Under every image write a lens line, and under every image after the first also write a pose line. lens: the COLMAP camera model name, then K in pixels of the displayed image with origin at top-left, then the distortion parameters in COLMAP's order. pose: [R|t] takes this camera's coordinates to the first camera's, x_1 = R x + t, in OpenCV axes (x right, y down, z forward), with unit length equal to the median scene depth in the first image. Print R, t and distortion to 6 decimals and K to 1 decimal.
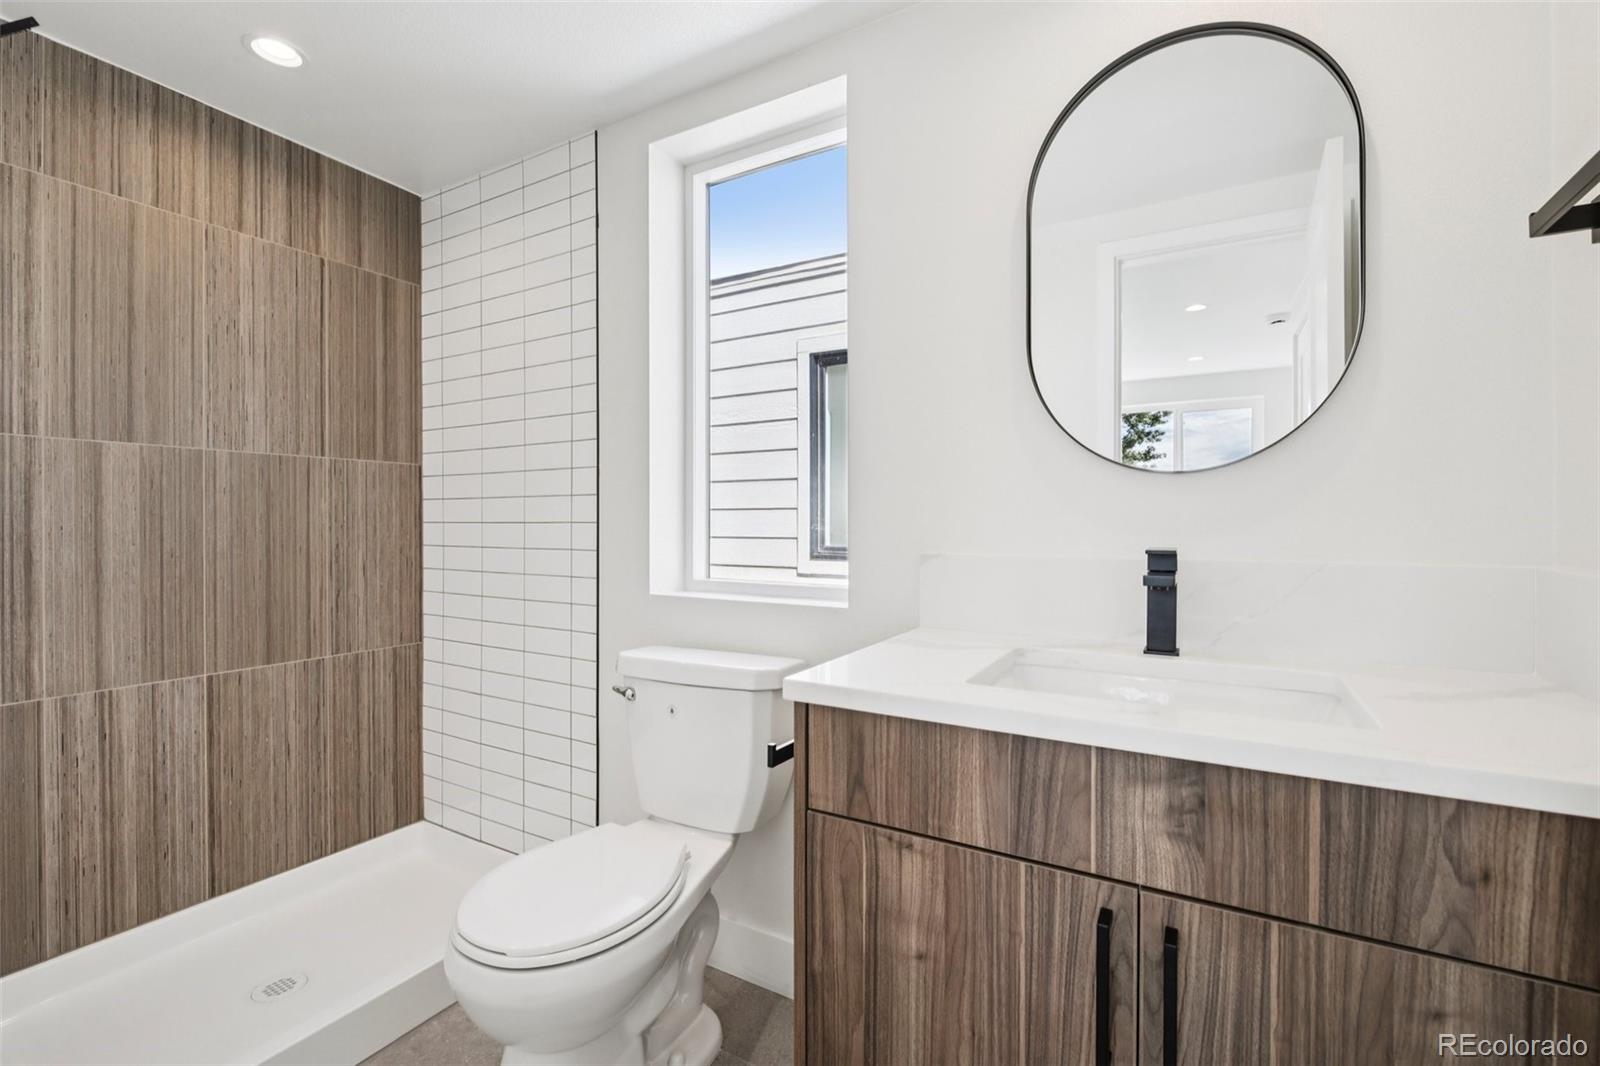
lens RADIAL K [[693.3, 0, 826.0], [0, 693.3, 523.4], [0, 0, 1]] dist [-0.003045, -0.000543]
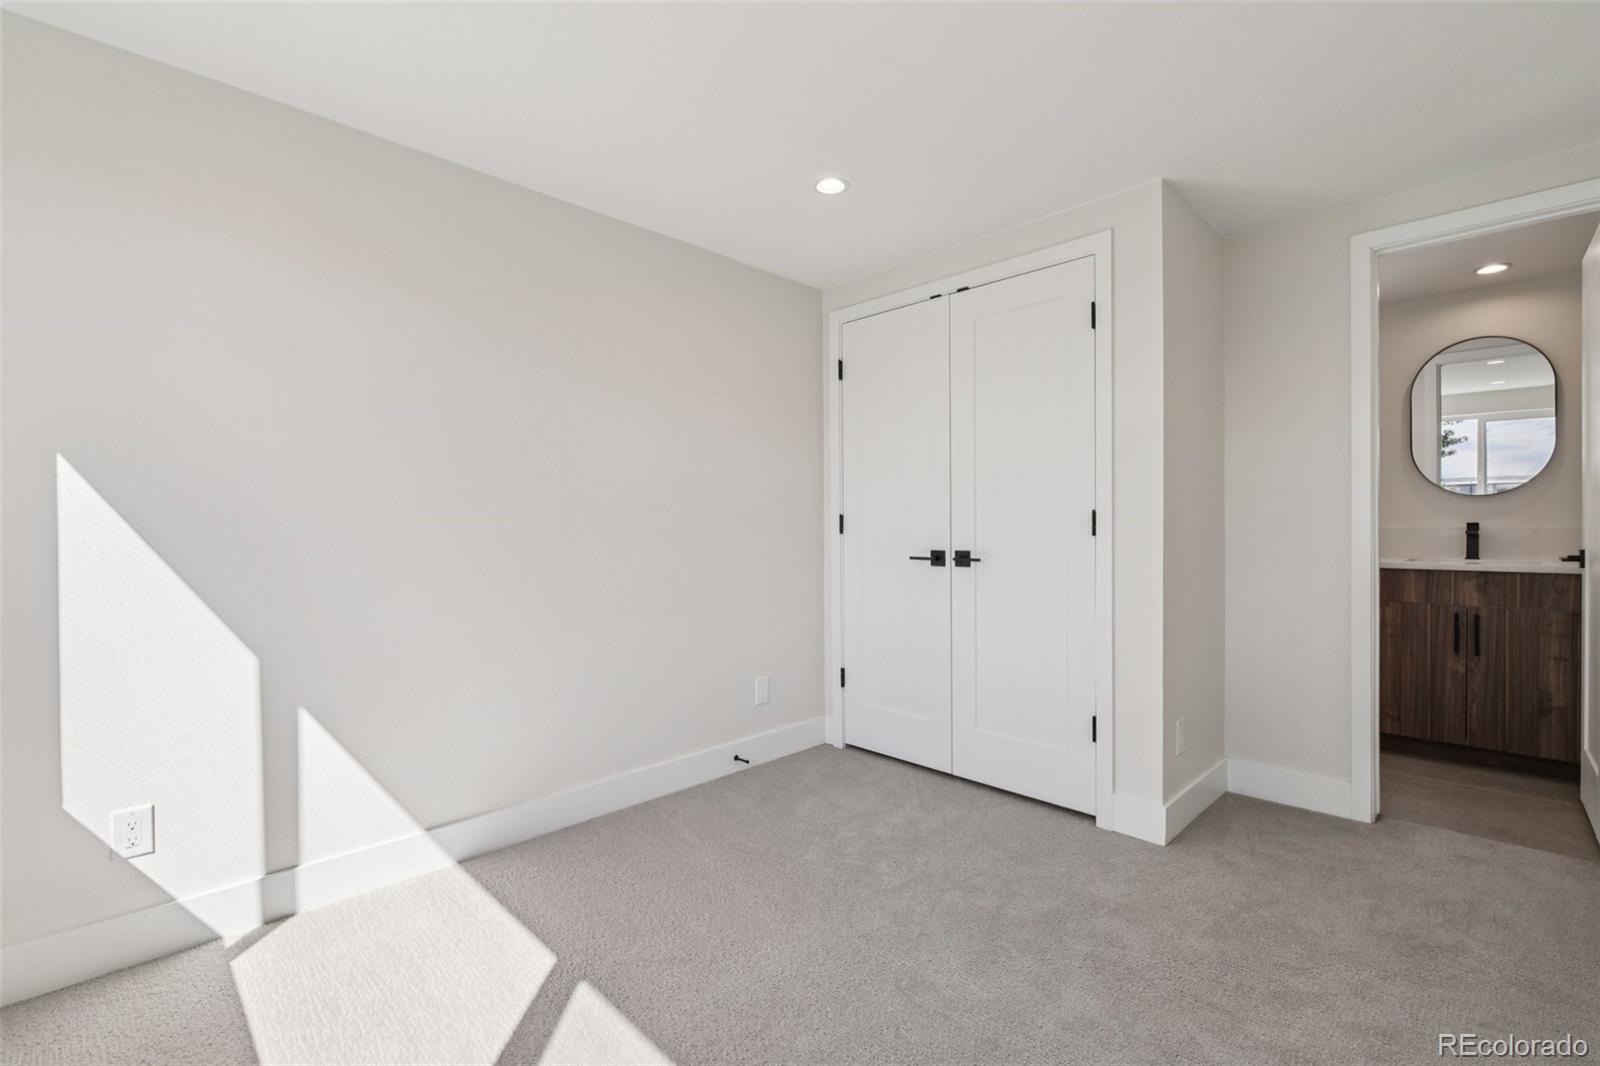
lens RADIAL K [[711.6, 0, 836.8], [0, 711.6, 520.6], [0, 0, 1]] dist [0.000400, 0.000433]
pose [[0.963858, -0.003605, -0.266392, -1.856361], [0.003901, 0.999992, 0.000581, 0.028276], [0.266388, -0.001599, 0.963865, -3.723182]]
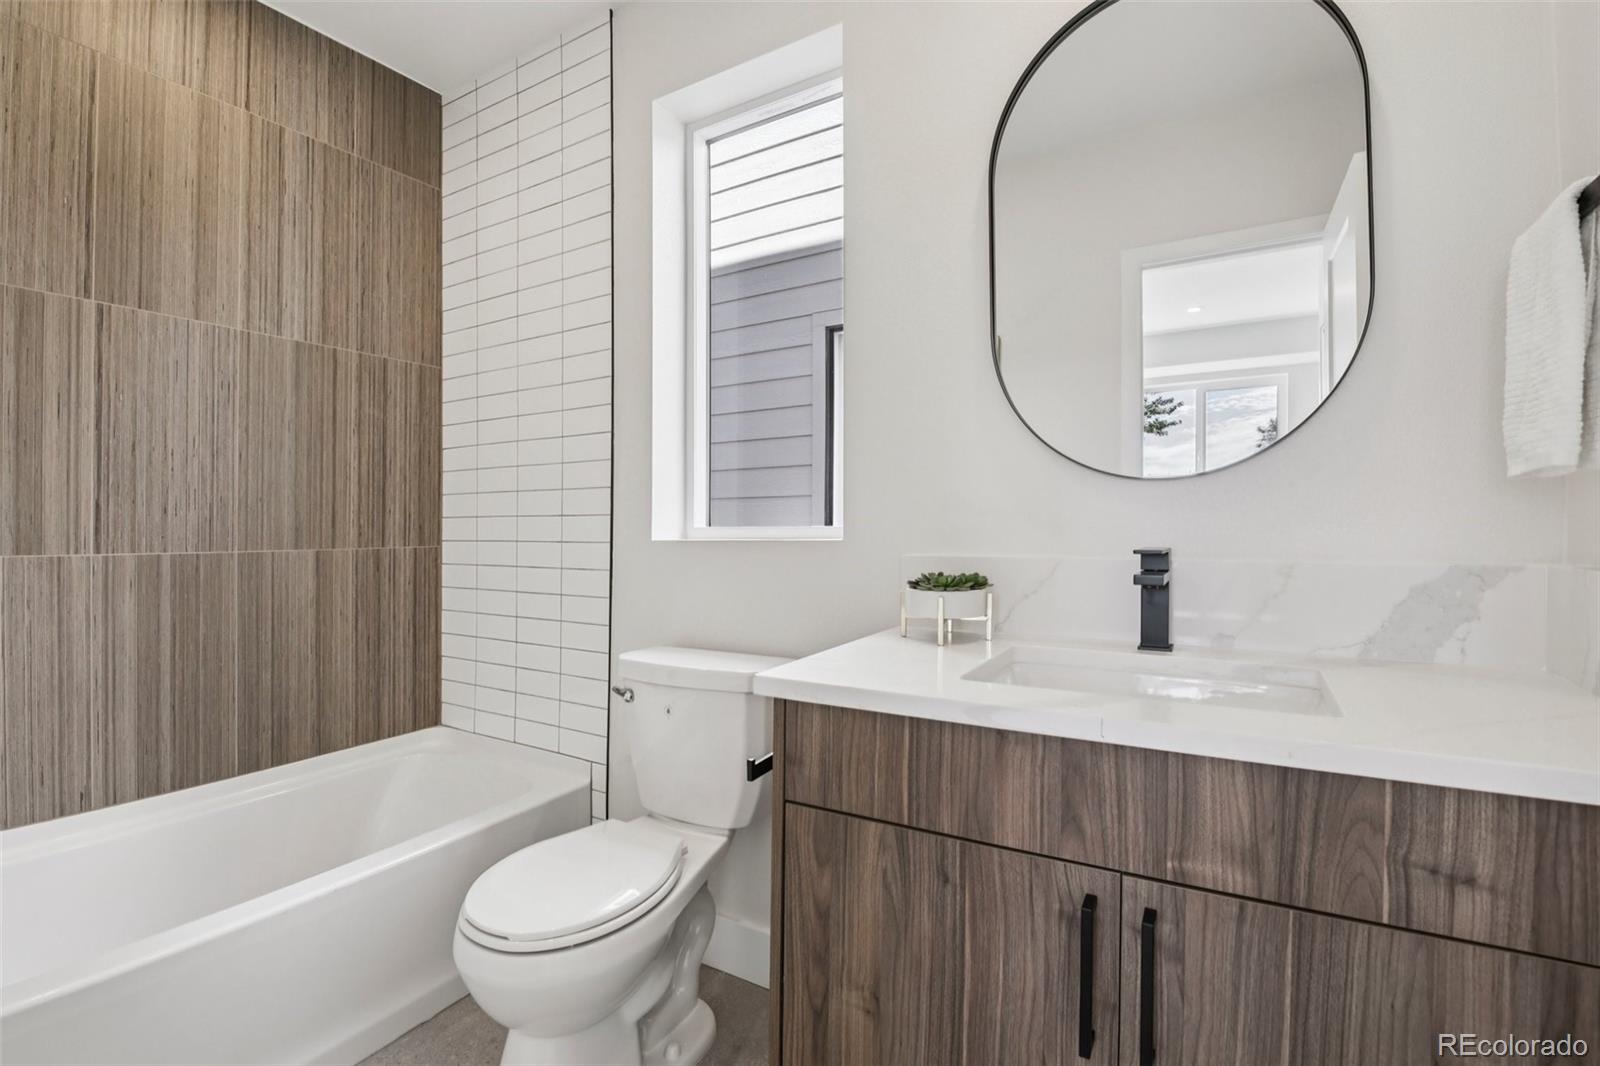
lens RADIAL K [[666.3, 0, 779.4], [0, 666.3, 538.0], [0, 0, 1]] dist [0.013462, -0.009724]
pose [[0.998219, 0.005633, -0.059389, -0.000220], [-0.005935, 0.999970, -0.004913, 0.044027], [0.059360, 0.005257, 0.998223, 0.000730]]
